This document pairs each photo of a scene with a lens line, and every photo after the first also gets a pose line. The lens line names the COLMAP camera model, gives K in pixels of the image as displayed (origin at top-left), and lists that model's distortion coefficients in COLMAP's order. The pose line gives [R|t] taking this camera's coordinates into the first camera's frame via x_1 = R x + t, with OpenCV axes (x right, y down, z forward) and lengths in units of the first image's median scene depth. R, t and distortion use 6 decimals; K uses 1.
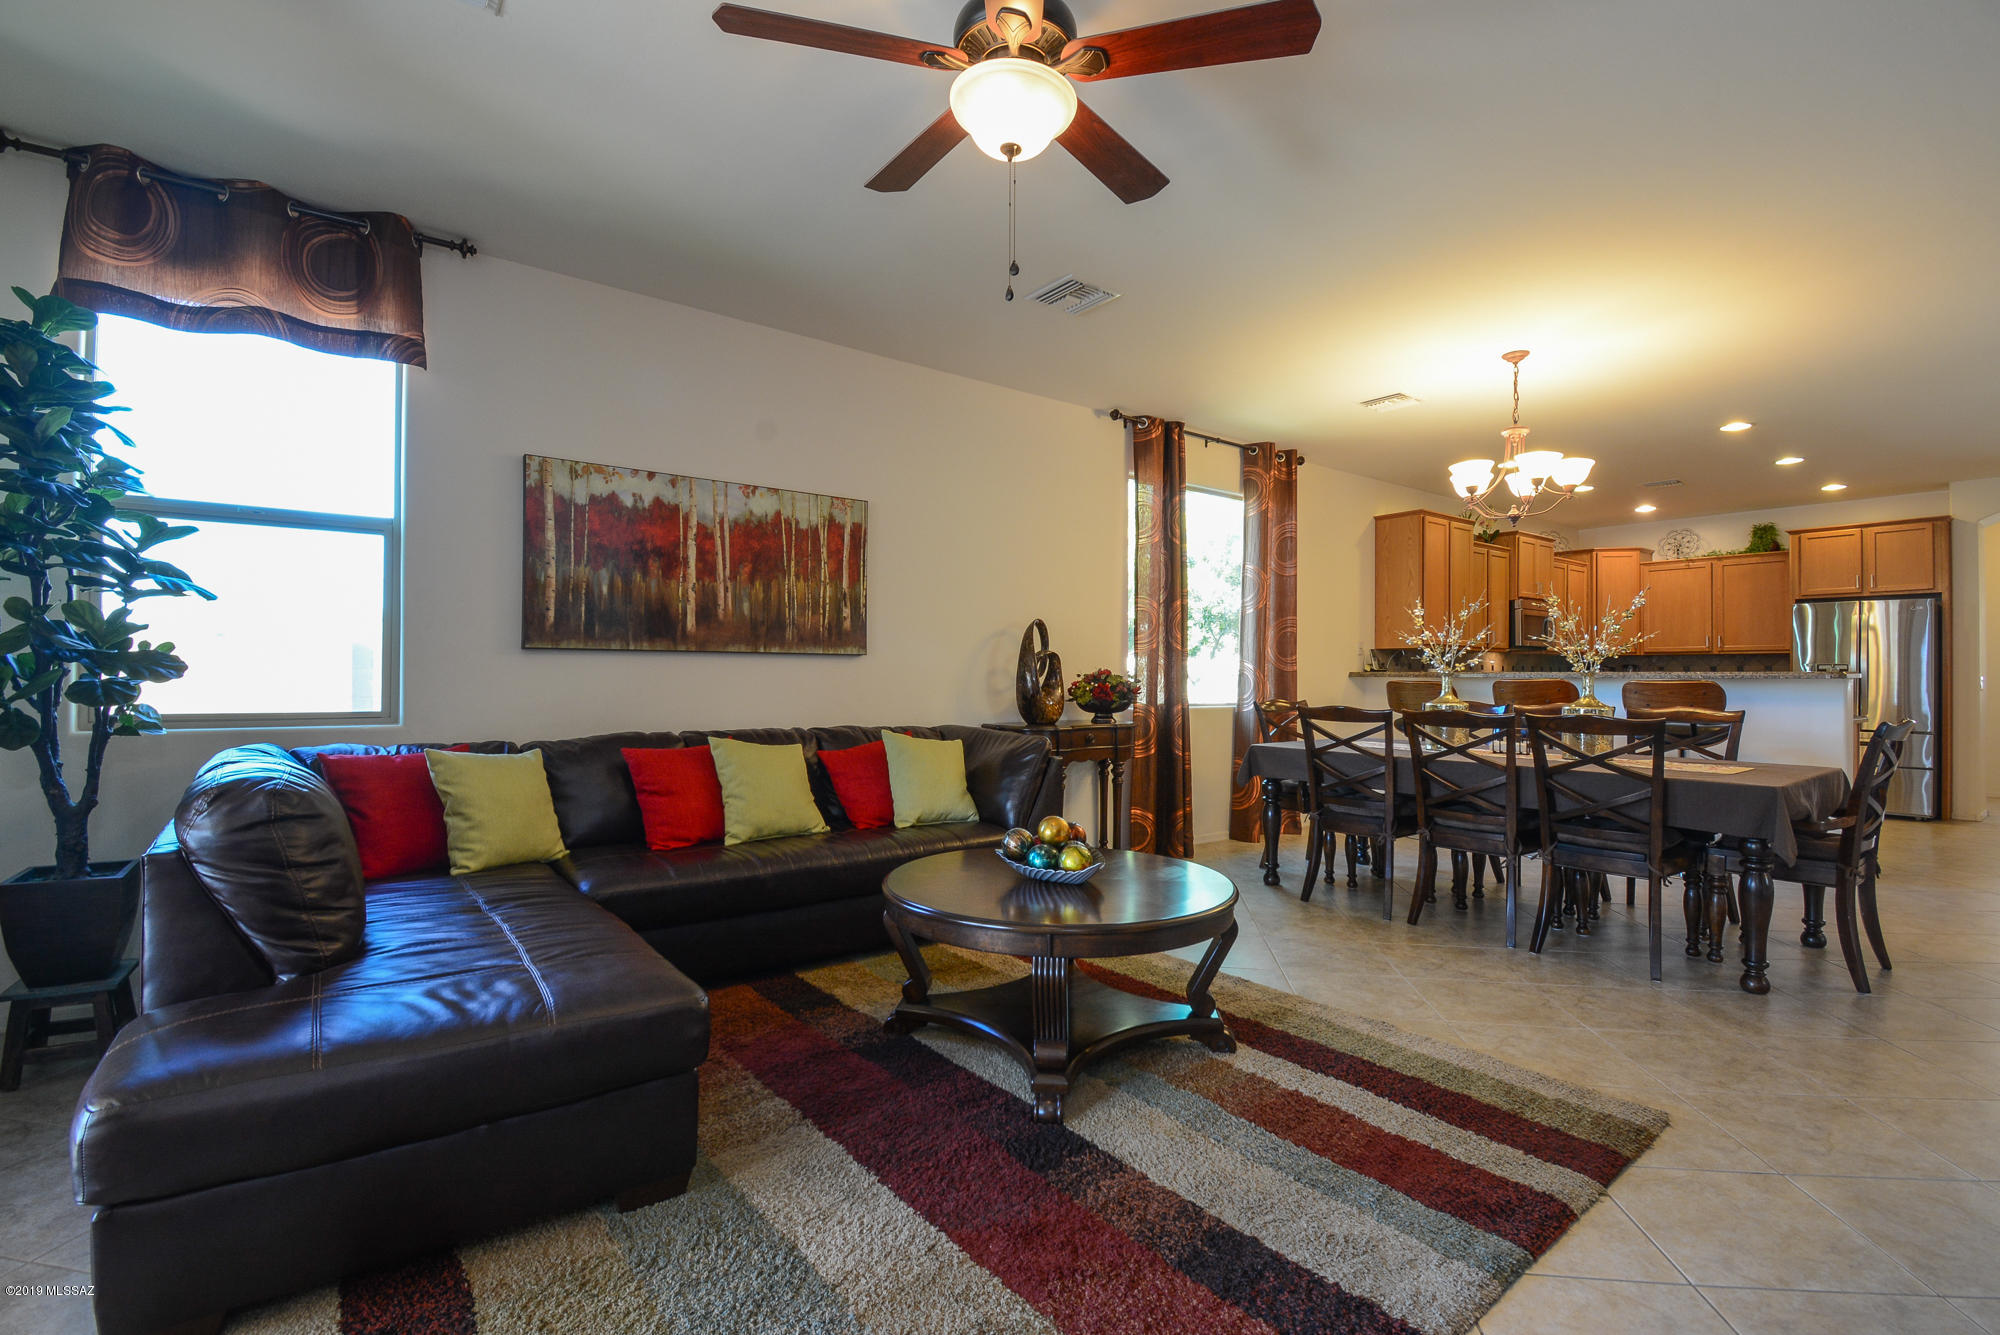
lens RADIAL K [[900.5, 0, 1000.0], [0, 900.5, 667.5], [0, 0, 1]] dist [0.017683, -0.021684]
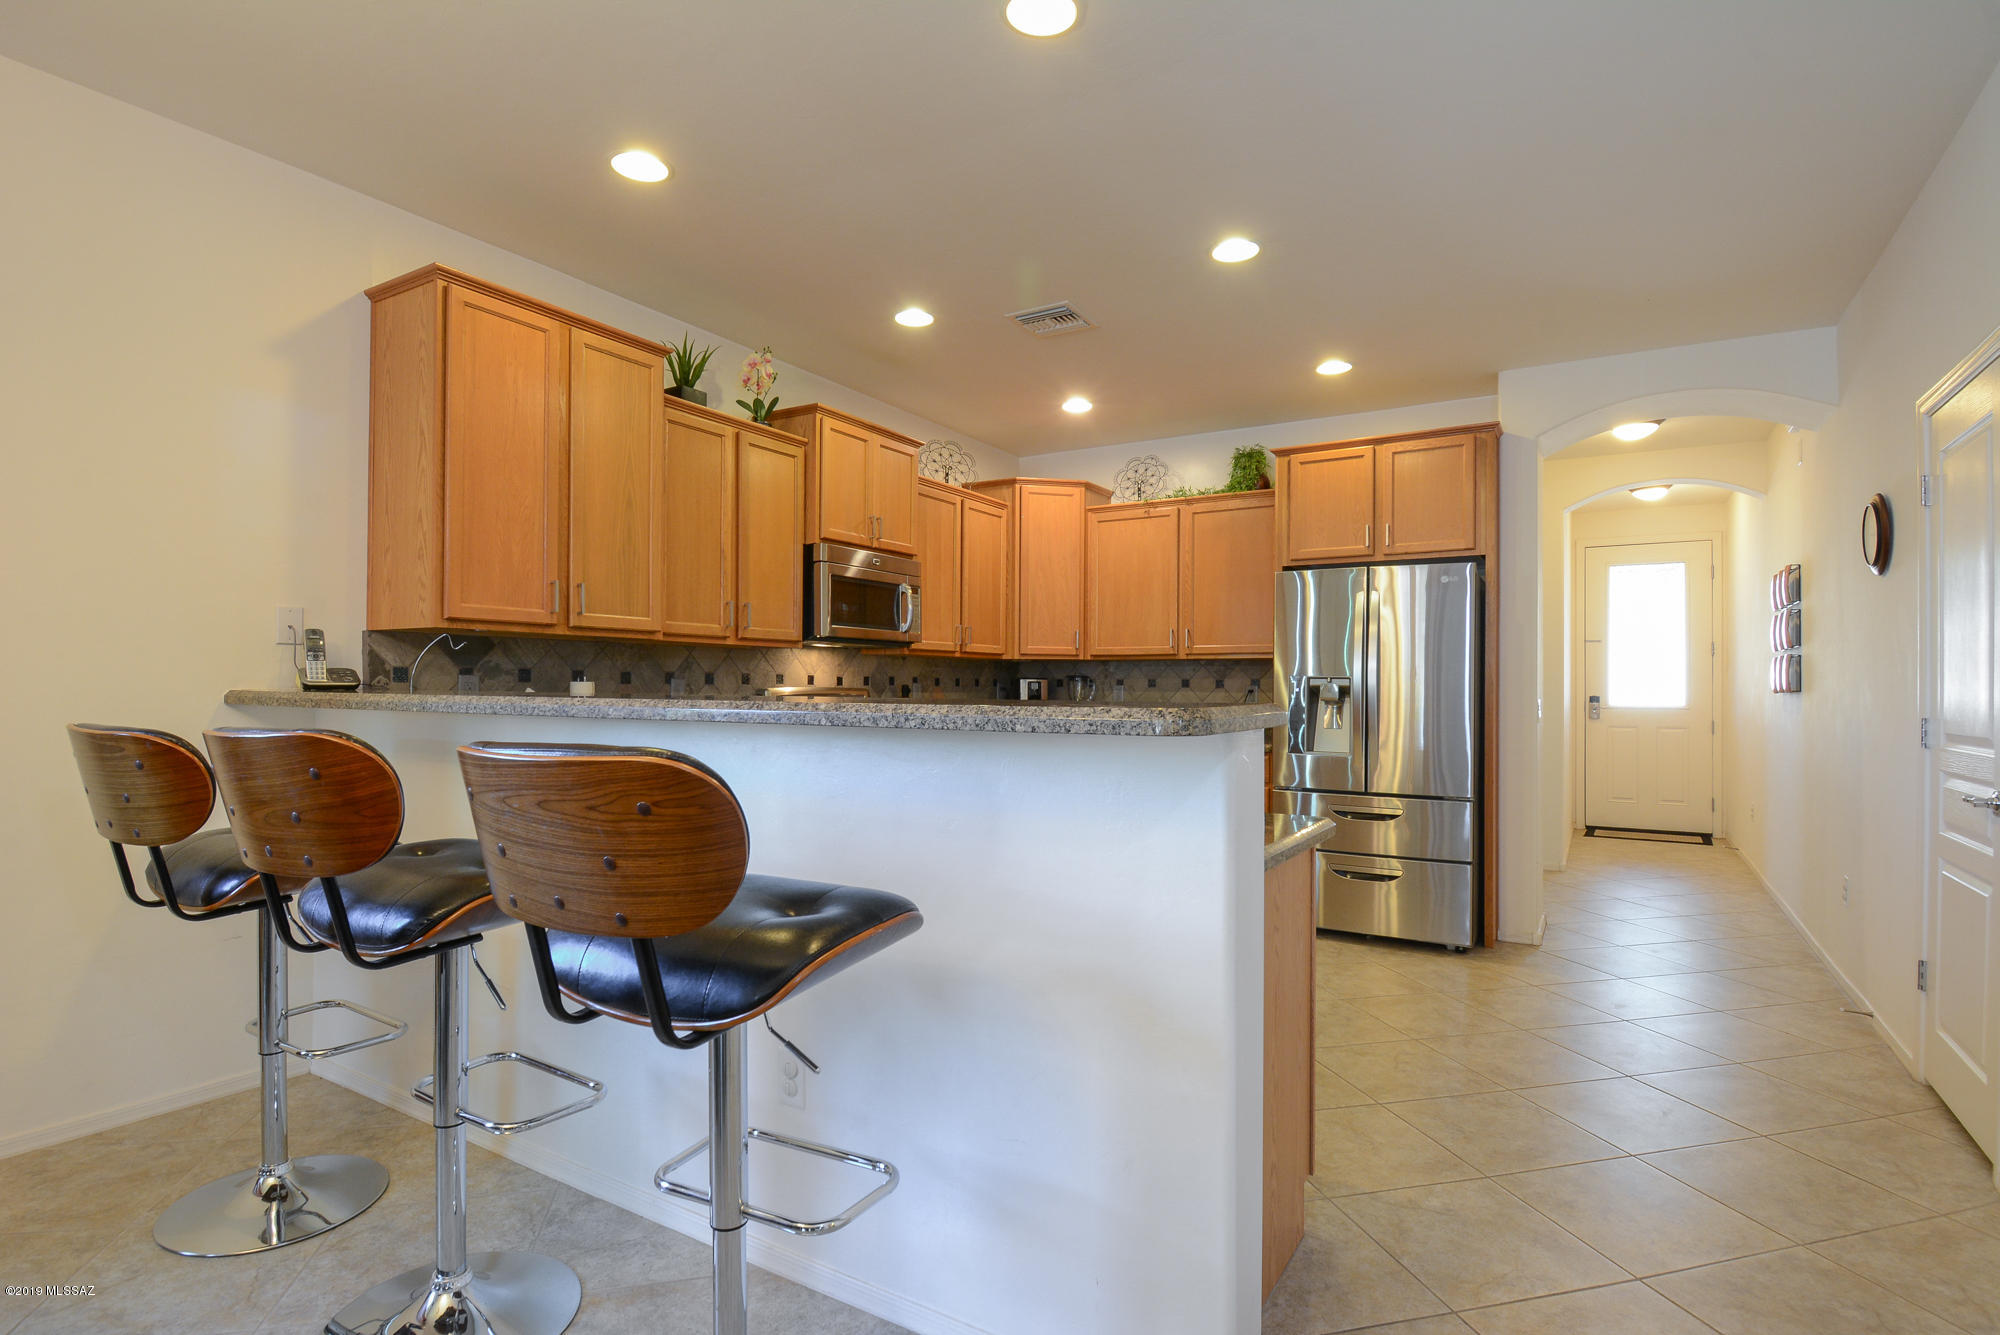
lens RADIAL K [[978.6, 0, 1000.0], [0, 978.6, 667.5], [0, 0, 1]] dist [-0.000560, -0.000241]
pose [[0.935432, 0.009162, 0.353388, 0.928190], [-0.005360, 0.999917, -0.011733, -0.001916], [-0.353466, 0.009081, 0.935403, 0.899484]]
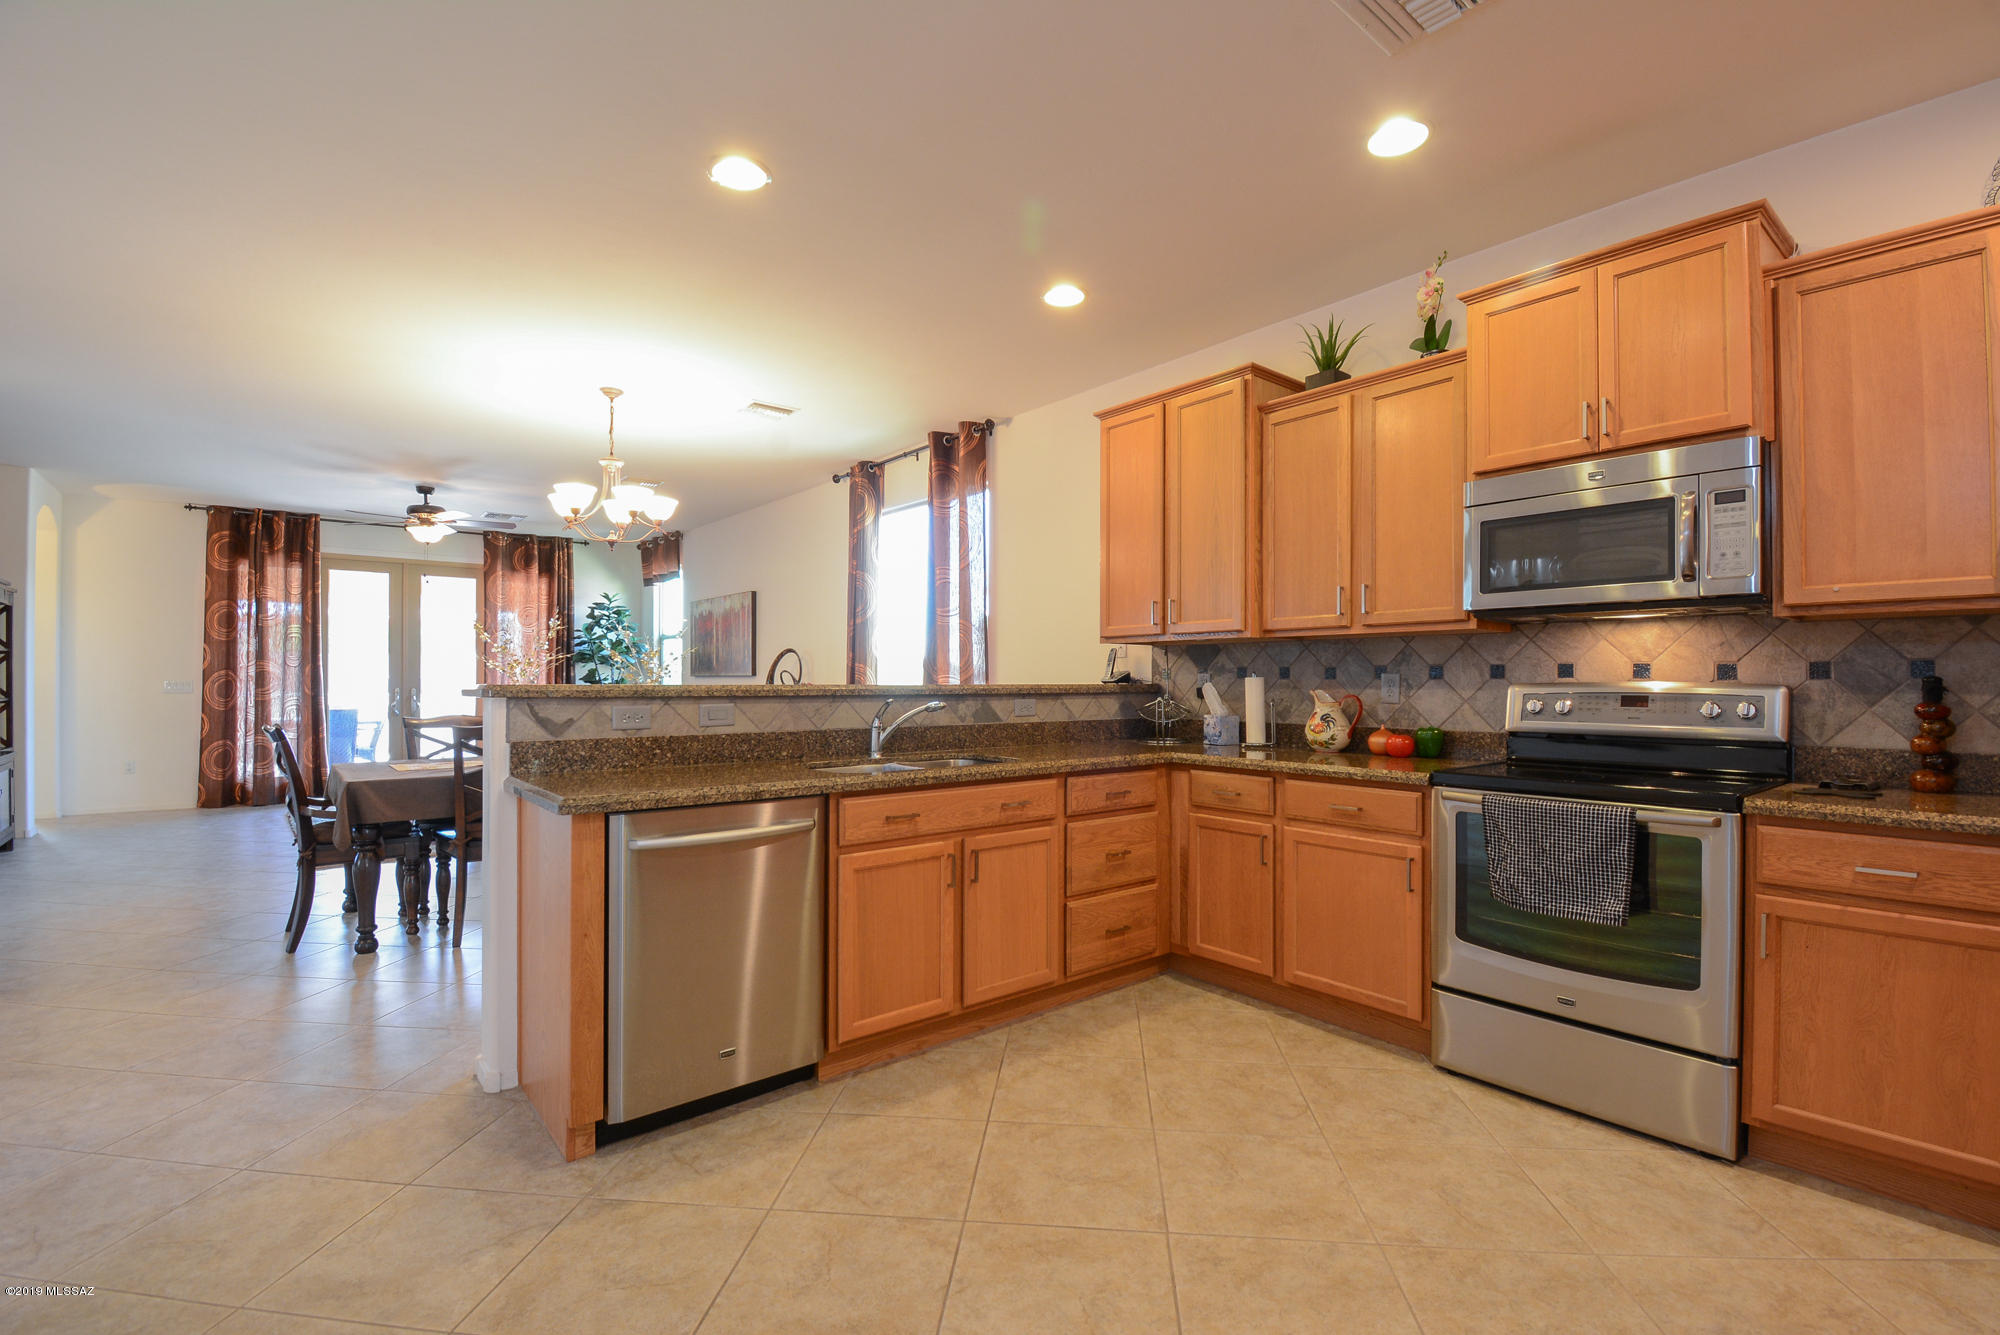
lens RADIAL K [[876.4, 0, 1000.0], [0, 876.4, 667.5], [0, 0, 1]] dist [-0.016428, 0.000086]
pose [[0.037186, -0.022799, -0.999048, 1.651828], [0.001844, 0.999740, -0.022746, 0.010269], [0.999307, -0.000996, 0.037219, 1.458027]]
